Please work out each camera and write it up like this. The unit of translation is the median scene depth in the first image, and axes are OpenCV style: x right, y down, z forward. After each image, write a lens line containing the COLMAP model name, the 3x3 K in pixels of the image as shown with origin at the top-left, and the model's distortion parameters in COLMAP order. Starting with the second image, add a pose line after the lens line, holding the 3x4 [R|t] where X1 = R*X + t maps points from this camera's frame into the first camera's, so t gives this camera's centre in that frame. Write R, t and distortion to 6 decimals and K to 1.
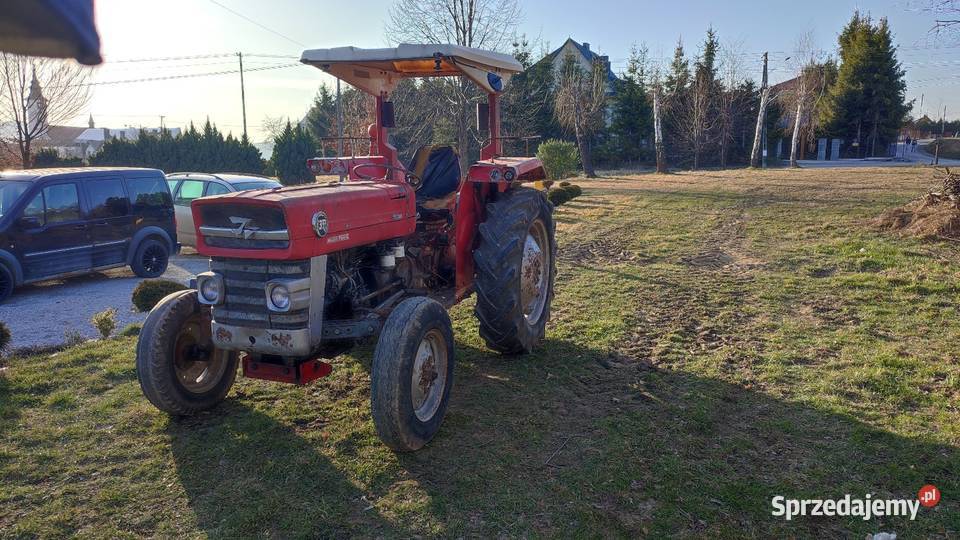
lens RADIAL K [[698.4, 0, 481.0], [0, 698.4, 269.6], [0, 0, 1]] dist [0.032094, -0.002594]
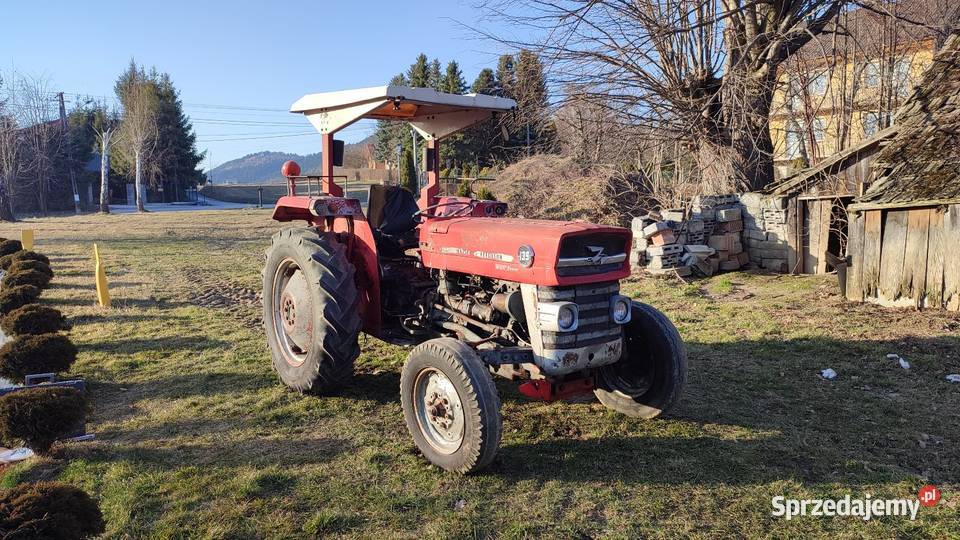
lens RADIAL K [[698.4, 0, 479.2], [0, 698.4, 271.6], [0, 0, 1]] dist [0.032094, -0.002594]
pose [[0.545738, -0.094664, 0.832592, -0.100814], [0.144896, 0.989292, 0.017506, -0.005888], [-0.825334, 0.111085, 0.553610, 0.039598]]
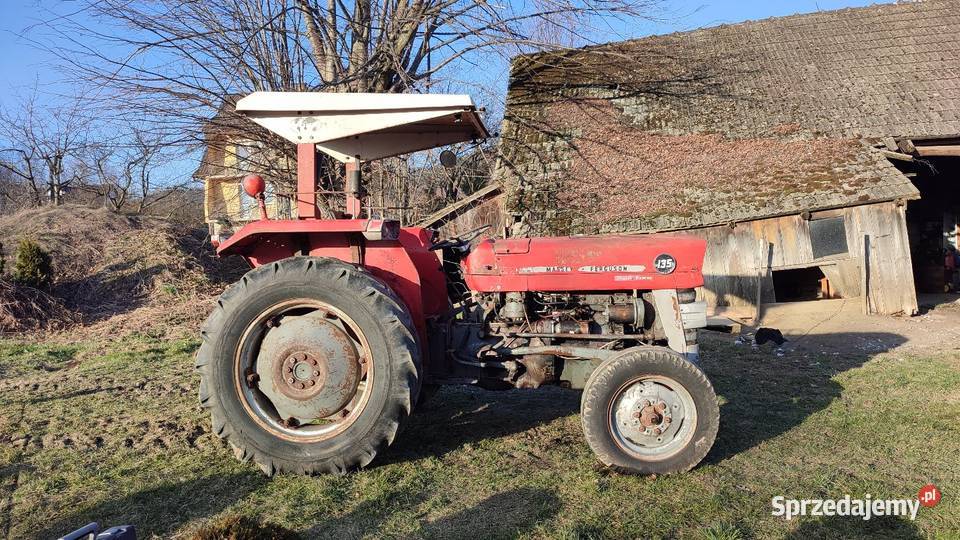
lens RADIAL K [[698.4, 0, 483.5], [0, 698.4, 269.4], [0, 0, 1]] dist [0.032094, -0.002594]
pose [[-0.236977, -0.023545, 0.971230, -0.111204], [0.192689, 0.978707, 0.070742, -0.015283], [-0.952215, 0.203909, -0.227394, 0.119948]]
